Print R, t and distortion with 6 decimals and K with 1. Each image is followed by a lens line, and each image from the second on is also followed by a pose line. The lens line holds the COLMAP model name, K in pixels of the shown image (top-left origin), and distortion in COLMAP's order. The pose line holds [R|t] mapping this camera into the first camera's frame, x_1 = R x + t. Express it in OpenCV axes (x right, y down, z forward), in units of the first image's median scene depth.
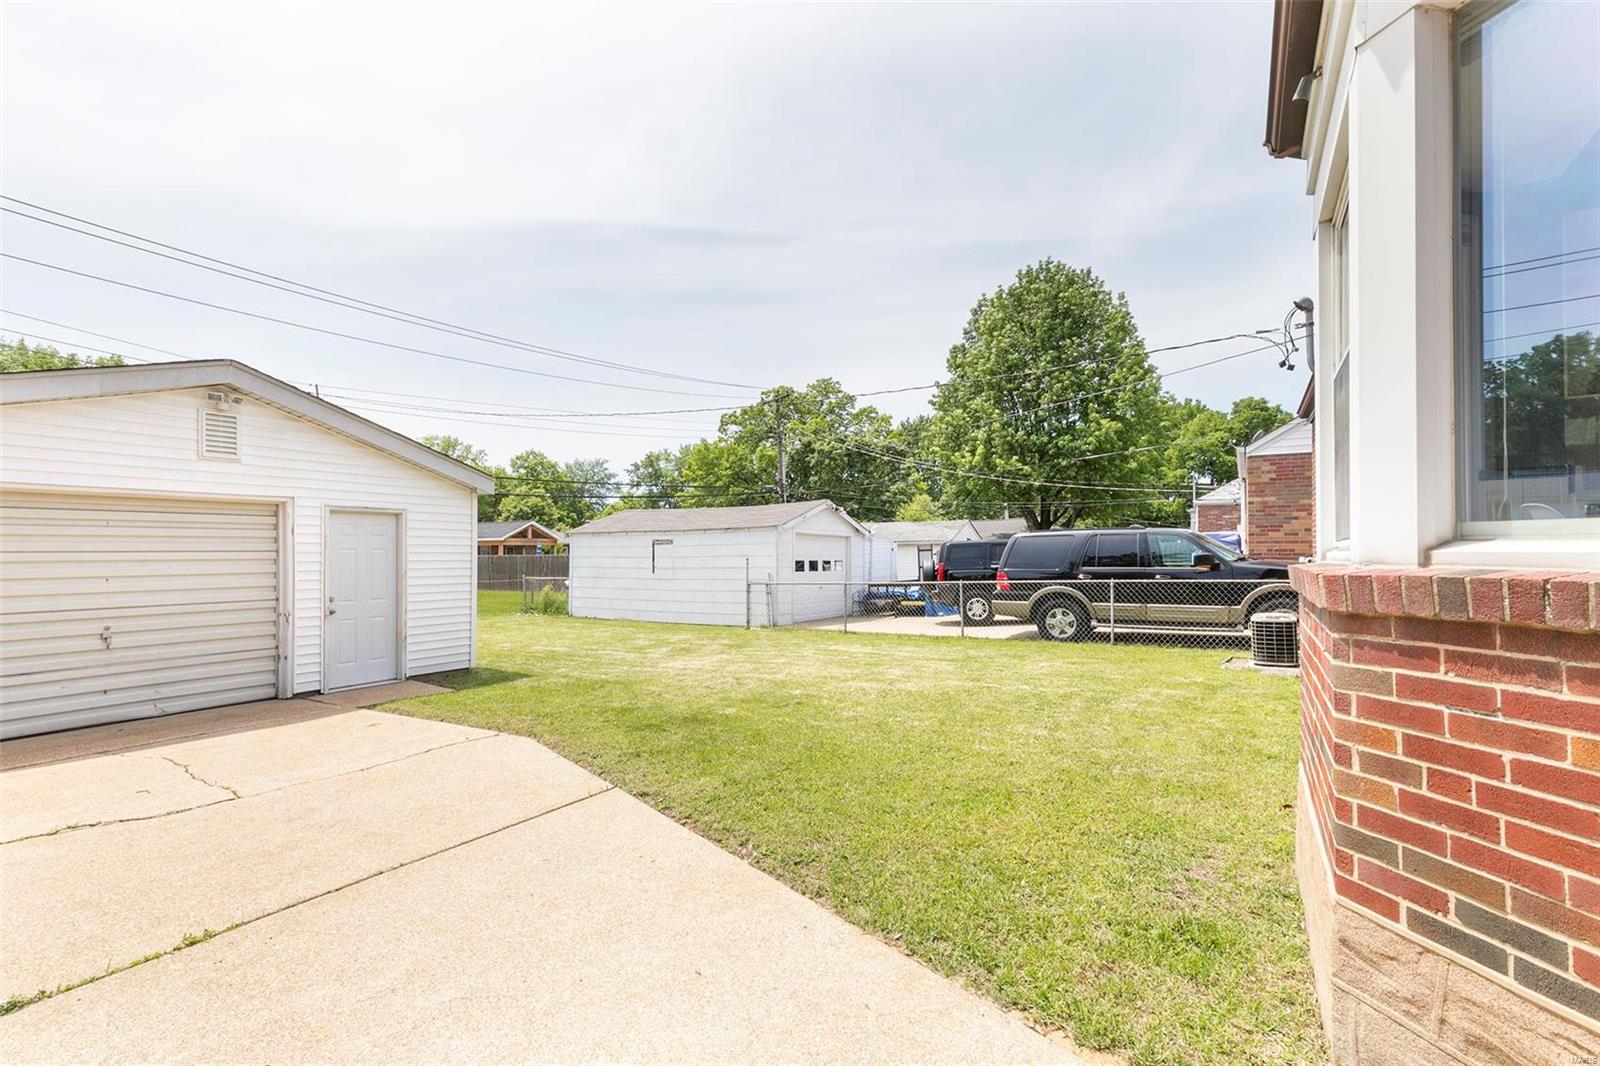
lens RADIAL K [[725.7, 0, 812.3], [0, 725.7, 527.7], [0, 0, 1]] dist [0.009053, -0.000080]
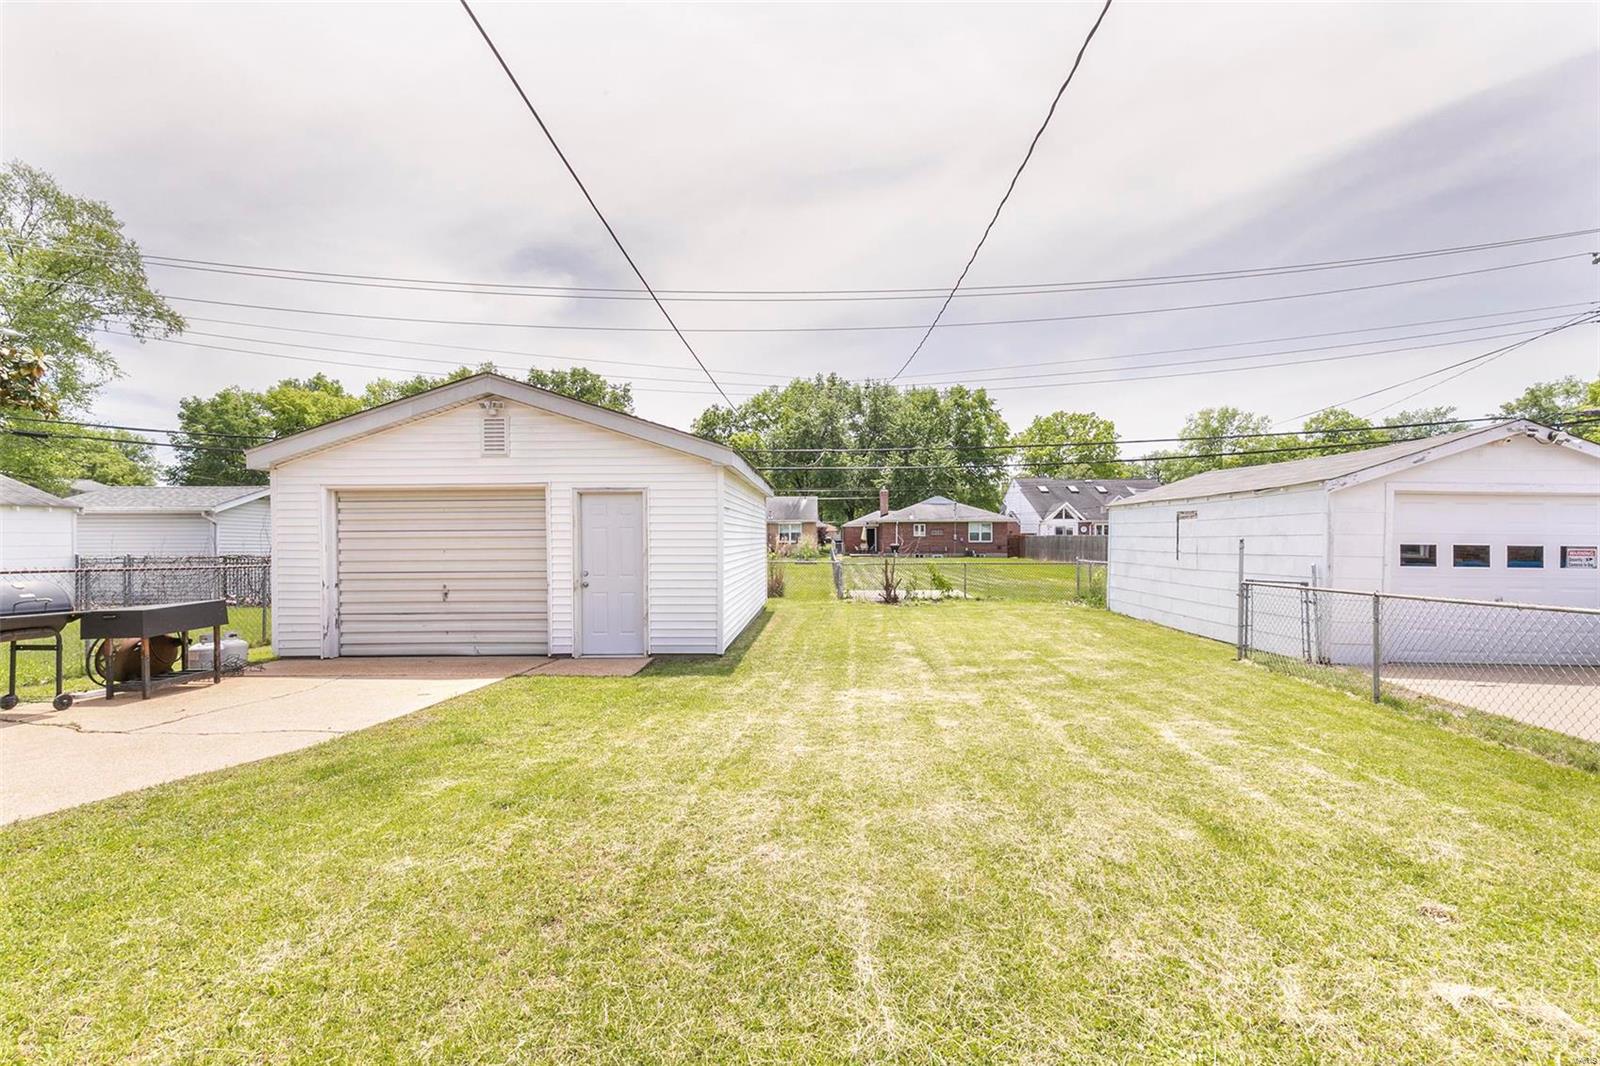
lens RADIAL K [[725.7, 0, 812.3], [0, 725.7, 527.7], [0, 0, 1]] dist [0.009053, -0.000080]
pose [[0.494881, -0.007793, -0.868926, 0.418779], [0.031632, 0.999459, 0.009052, 0.027449], [0.868385, -0.031965, 0.494860, 0.686503]]
